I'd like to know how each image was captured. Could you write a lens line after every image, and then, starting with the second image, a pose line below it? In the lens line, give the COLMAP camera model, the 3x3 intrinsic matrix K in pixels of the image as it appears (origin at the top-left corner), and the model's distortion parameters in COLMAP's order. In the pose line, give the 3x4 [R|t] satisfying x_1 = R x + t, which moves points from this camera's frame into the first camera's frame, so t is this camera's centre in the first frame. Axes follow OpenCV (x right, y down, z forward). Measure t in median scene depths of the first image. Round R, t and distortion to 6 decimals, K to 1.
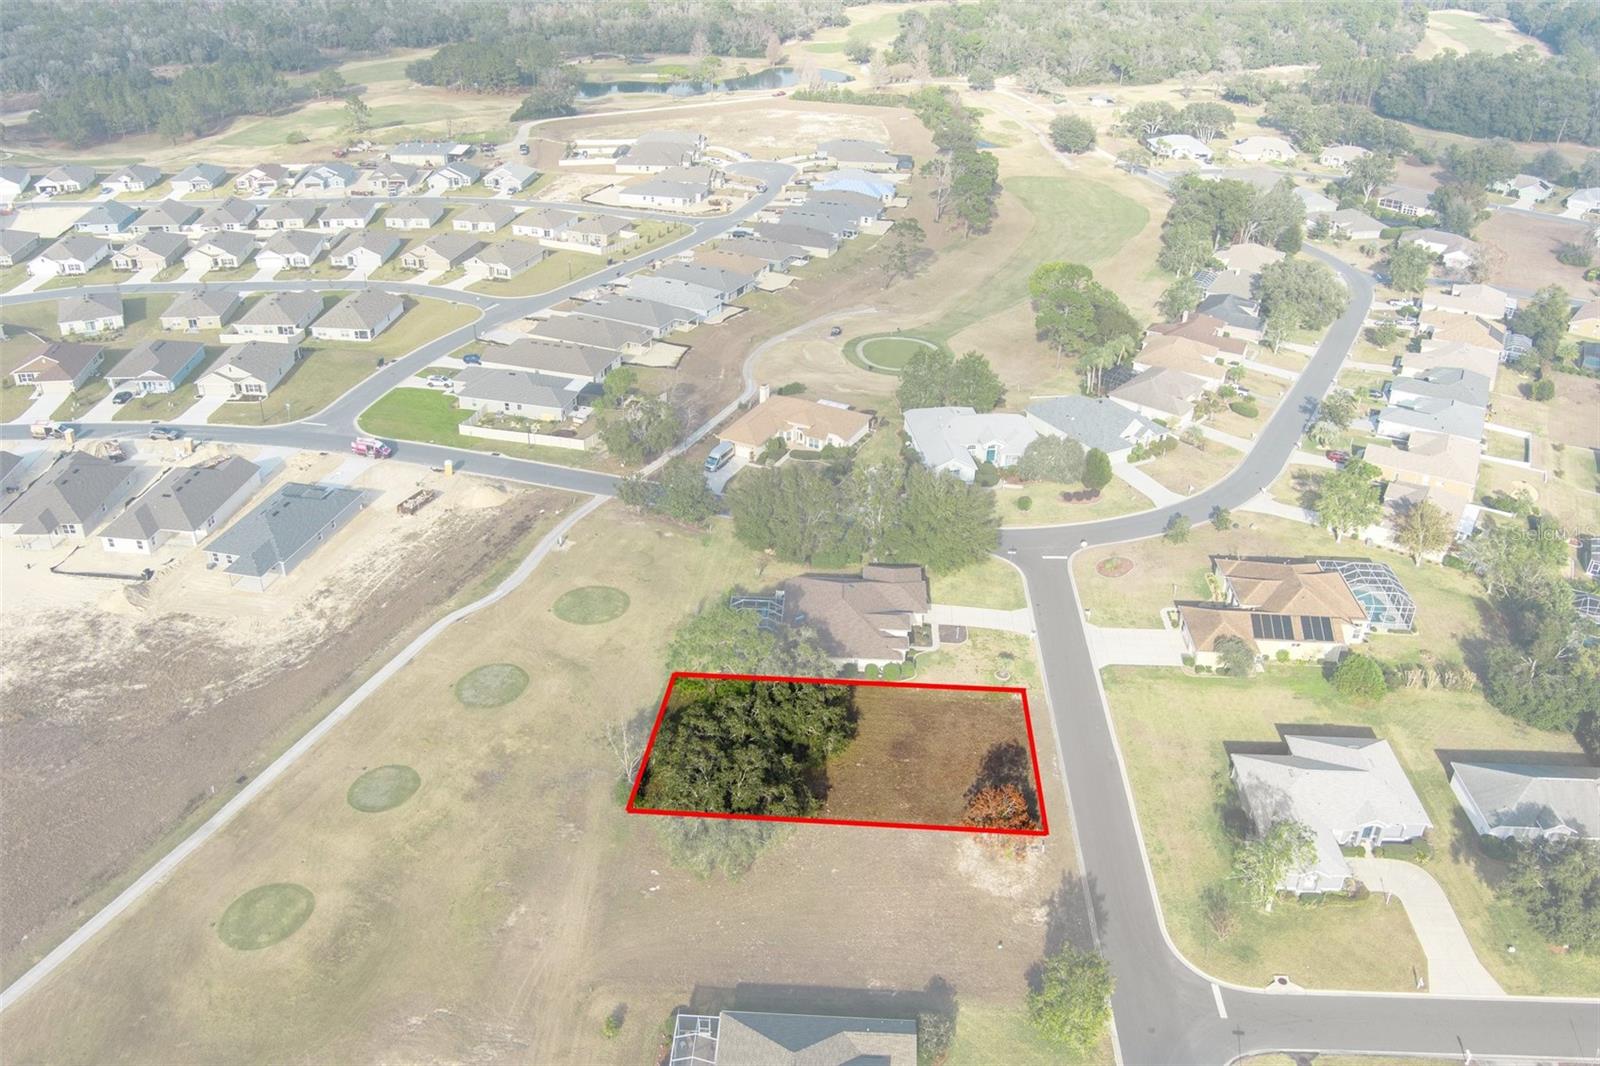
lens RADIAL K [[1295.8, 0, 796.0], [0, 1295.8, 548.5], [0, 0, 1]] dist [-0.069668, 0.019547]
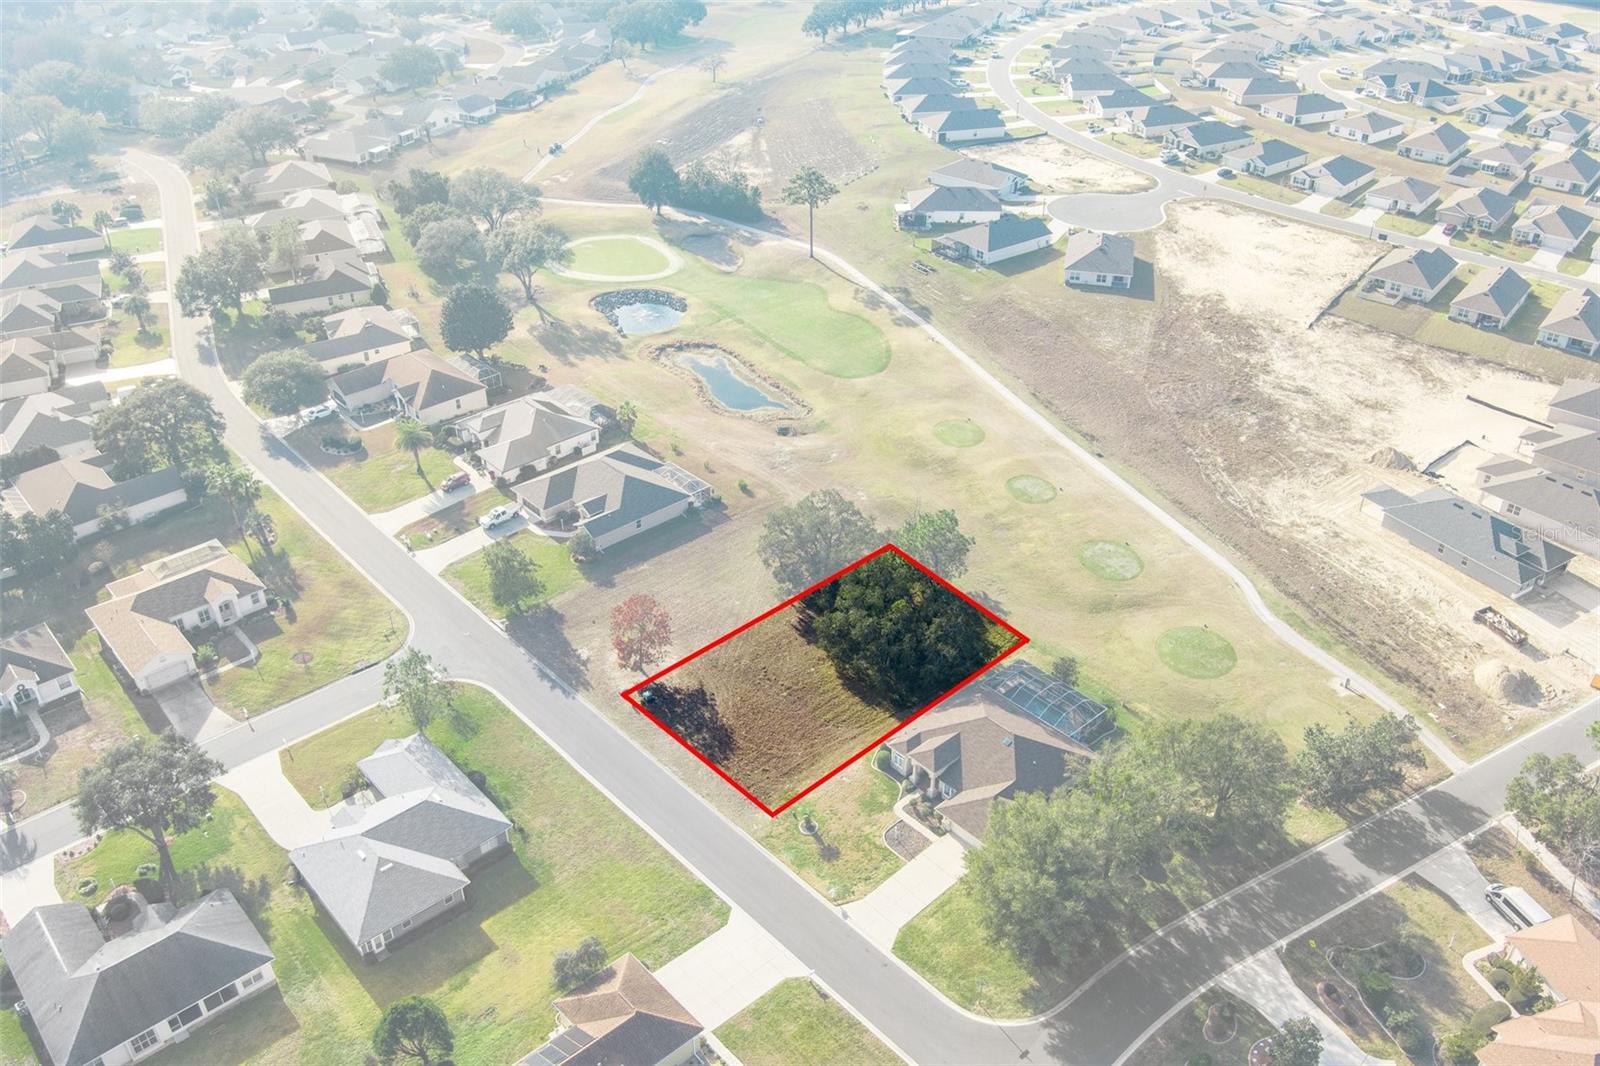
lens RADIAL K [[1295.8, 0, 796.0], [0, 1295.8, 548.5], [0, 0, 1]] dist [-0.069668, 0.019547]
pose [[-0.709086, 0.369426, -0.600601, 0.553929], [-0.360631, 0.541936, 0.759112, -0.577547], [0.605923, 0.754871, -0.251053, 0.996292]]
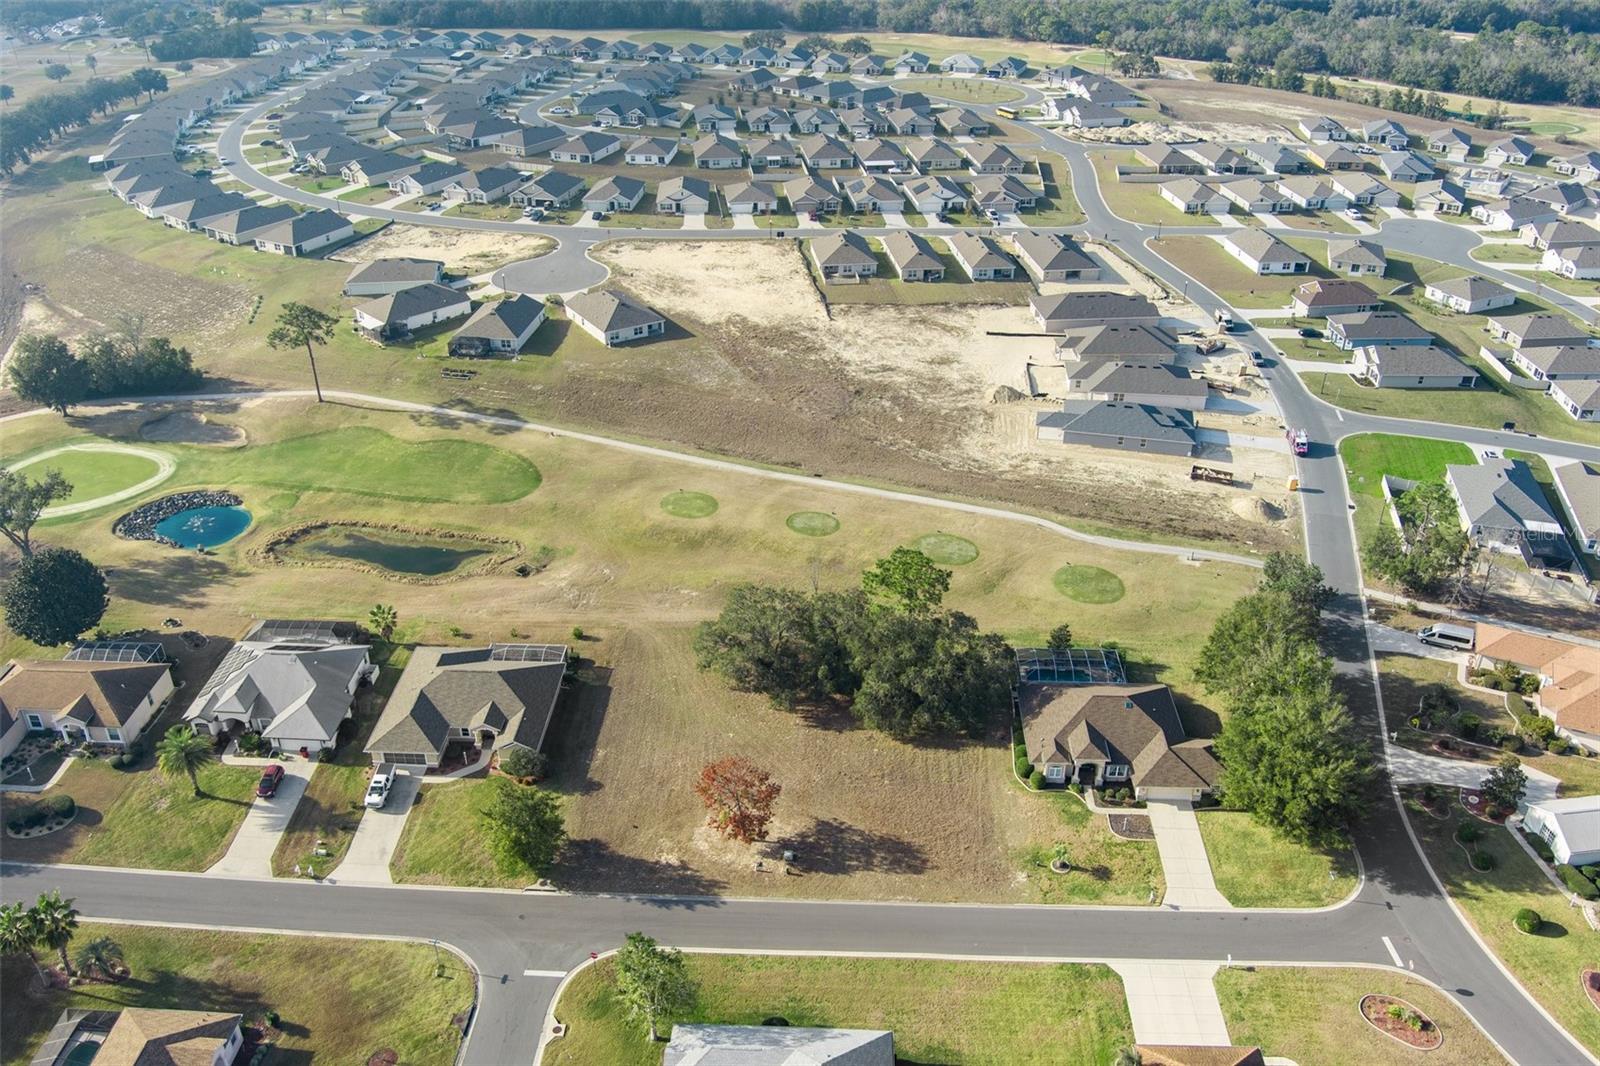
lens RADIAL K [[1295.8, 0, 796.0], [0, 1295.8, 548.5], [0, 0, 1]] dist [-0.069668, 0.019547]
pose [[0.004851, 0.488150, -0.872746, 0.722160], [-0.496411, 0.758802, 0.421659, -0.295161], [0.868074, 0.431195, 0.246004, 0.528585]]
